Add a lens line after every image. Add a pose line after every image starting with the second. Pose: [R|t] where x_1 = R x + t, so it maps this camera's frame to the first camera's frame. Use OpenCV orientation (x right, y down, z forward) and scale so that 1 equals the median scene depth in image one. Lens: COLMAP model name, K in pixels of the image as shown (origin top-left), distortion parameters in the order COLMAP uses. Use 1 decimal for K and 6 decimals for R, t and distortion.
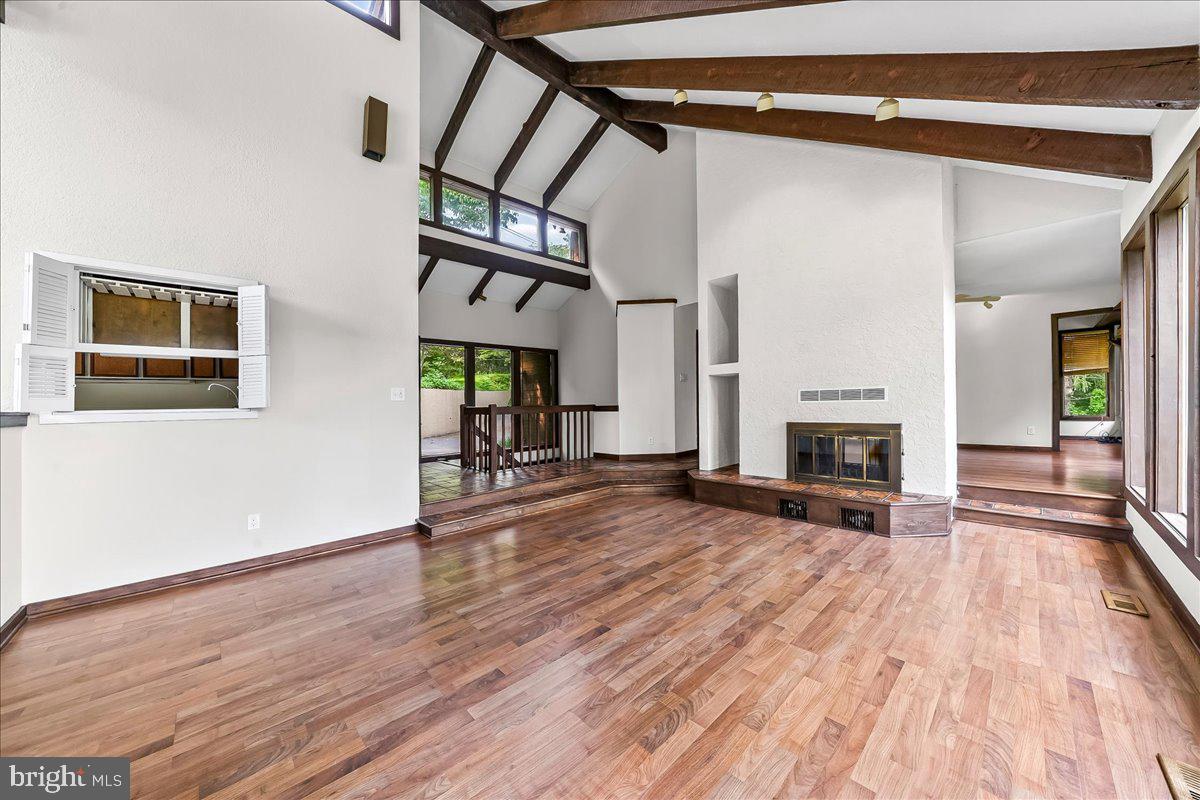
lens RADIAL K [[406.5, 0, 581.9], [0, 406.5, 399.9], [0, 0, 1]] dist [-0.013219, -0.000142]
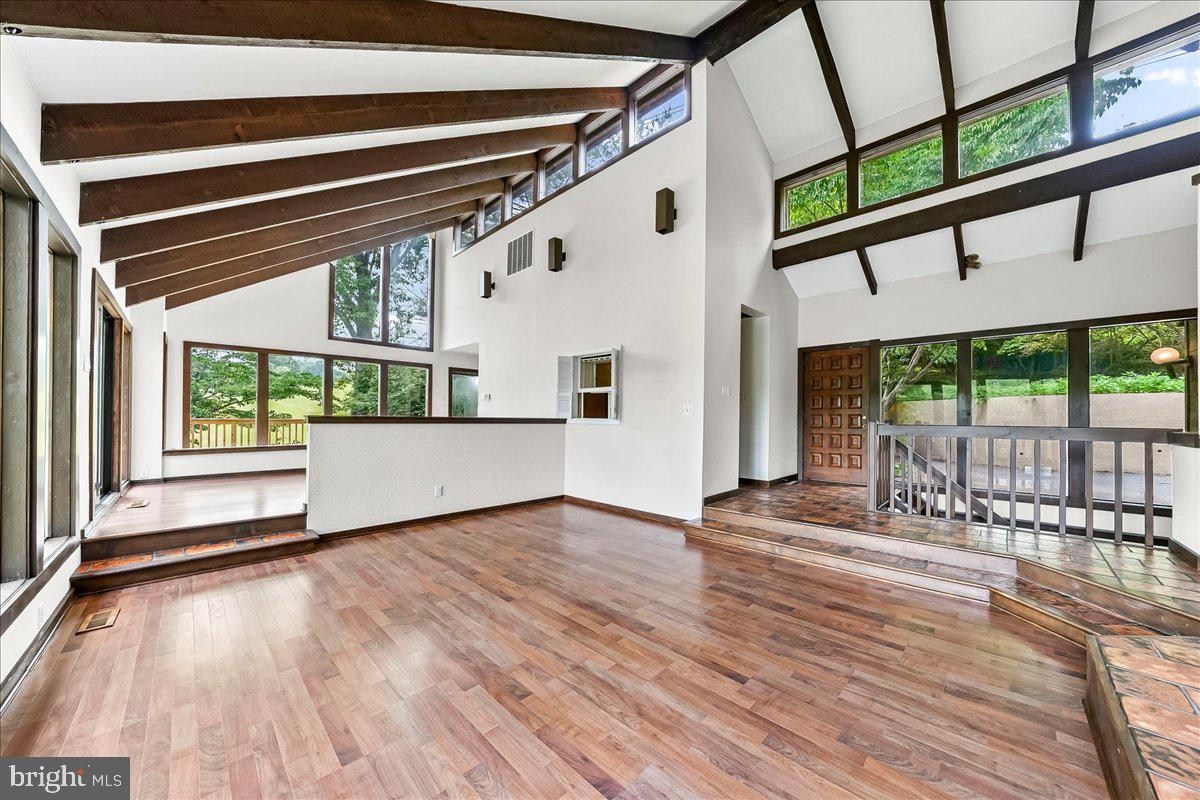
lens RADIAL K [[406.5, 0, 607.4], [0, 406.5, 402.9], [0, 0, 1]] dist [-0.013219, -0.000142]
pose [[0.080721, -0.016672, -0.996597, 0.977882], [-0.001791, 0.999856, -0.016872, -0.019399], [0.996735, 0.003147, 0.080679, 0.869398]]
